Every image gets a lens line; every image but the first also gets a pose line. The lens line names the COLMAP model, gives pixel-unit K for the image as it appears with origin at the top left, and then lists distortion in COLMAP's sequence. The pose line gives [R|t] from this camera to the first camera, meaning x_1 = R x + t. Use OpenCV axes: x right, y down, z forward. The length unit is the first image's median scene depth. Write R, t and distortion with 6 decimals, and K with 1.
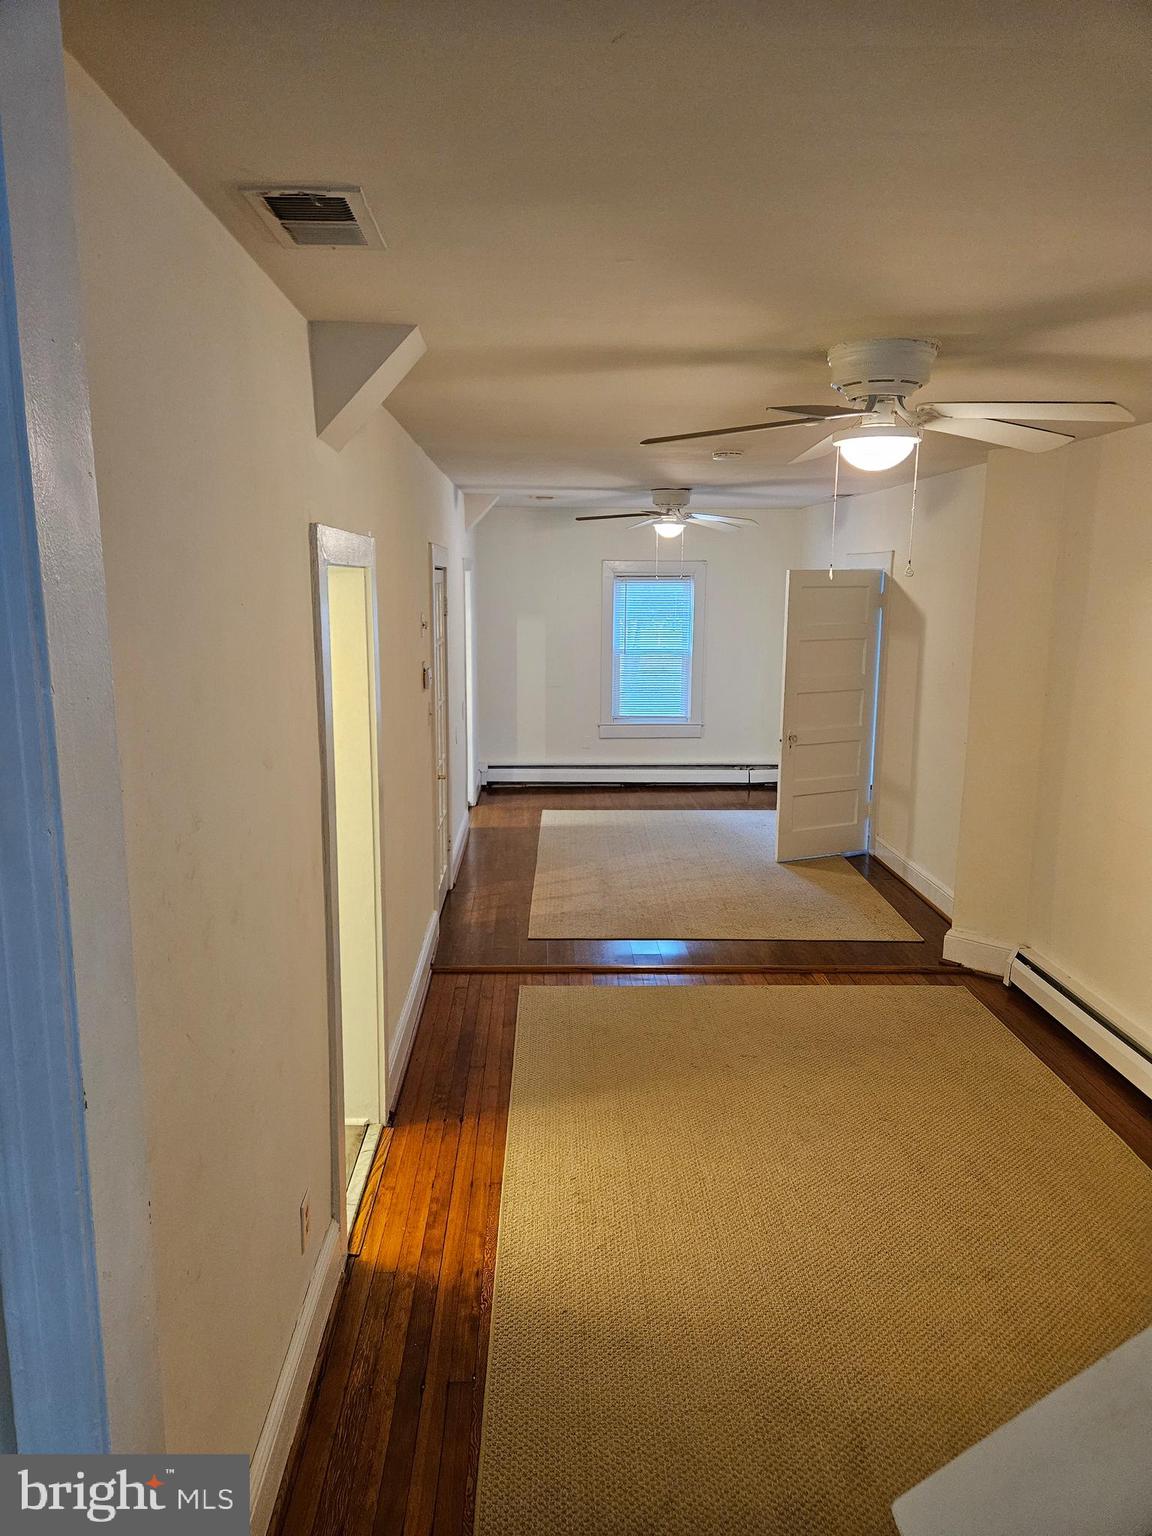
lens RADIAL K [[1039.2, 0, 575.6], [0, 1039.2, 771.6], [0, 0, 1]] dist [0.087347, -0.078955]
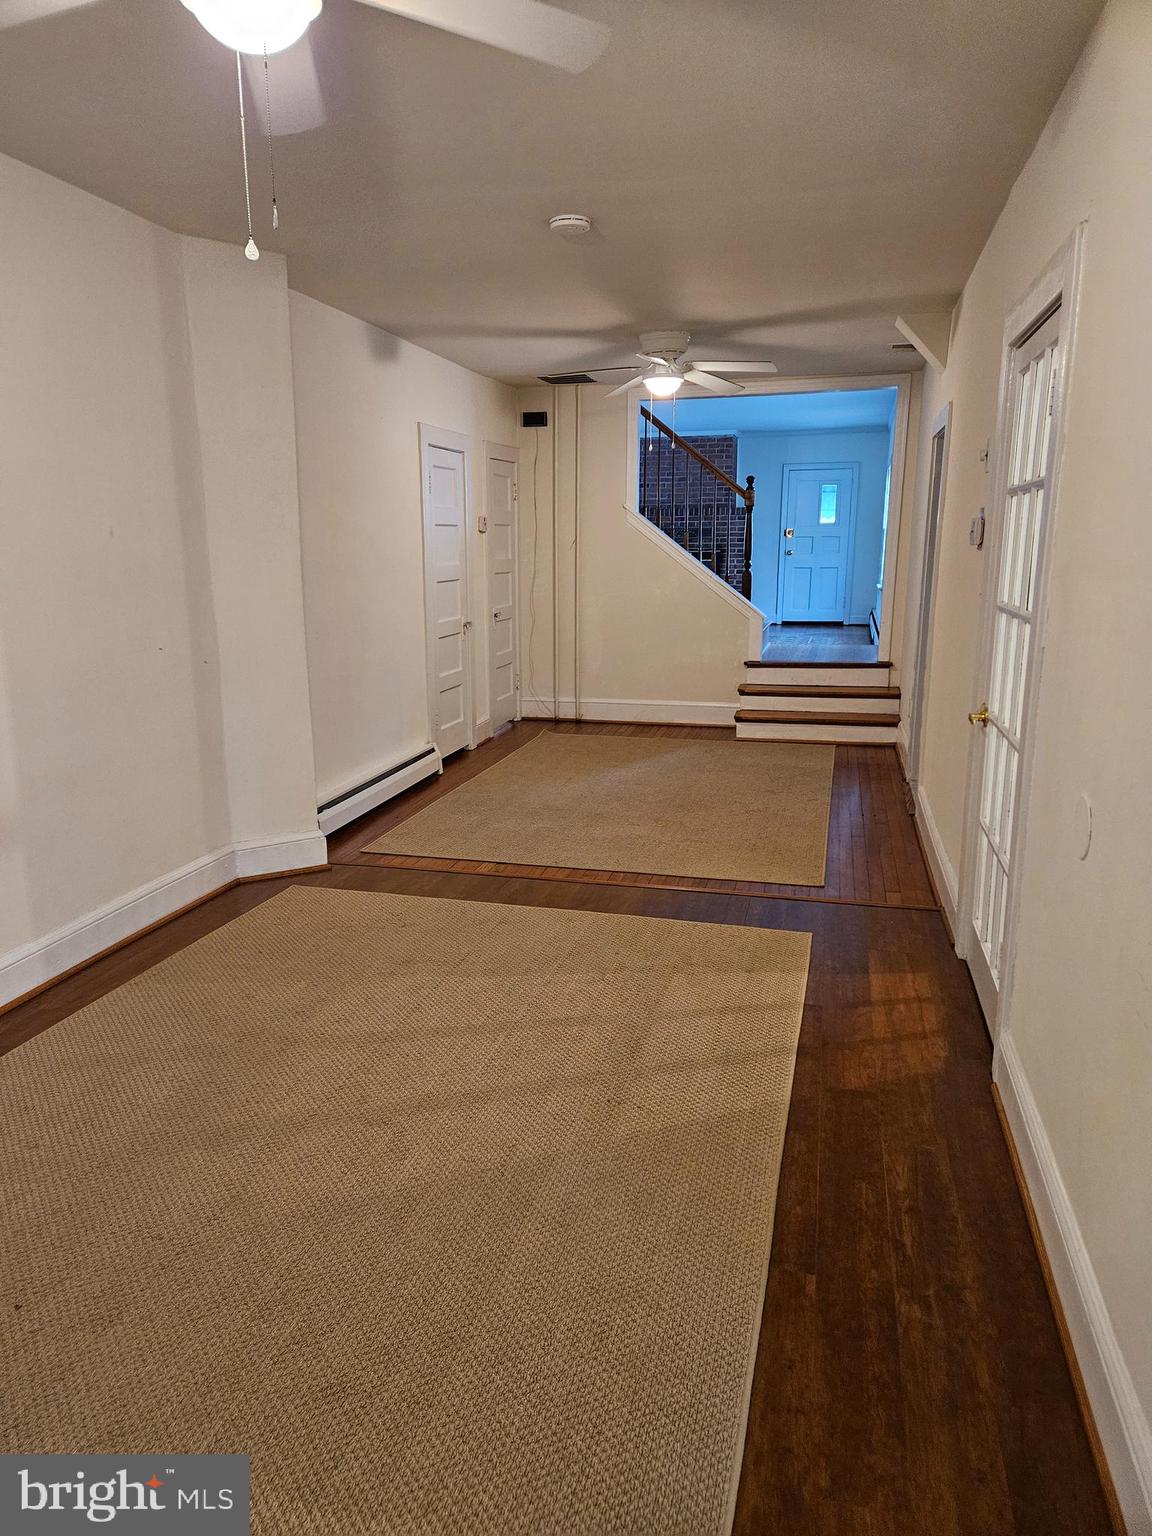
lens RADIAL K [[1039.2, 0, 575.6], [0, 1039.2, 771.6], [0, 0, 1]] dist [0.087347, -0.078955]
pose [[-0.962693, -0.060949, 0.263643, -0.067085], [0.043301, 0.927050, 0.372430, -0.187696], [-0.267110, 0.369952, -0.889825, 1.532001]]
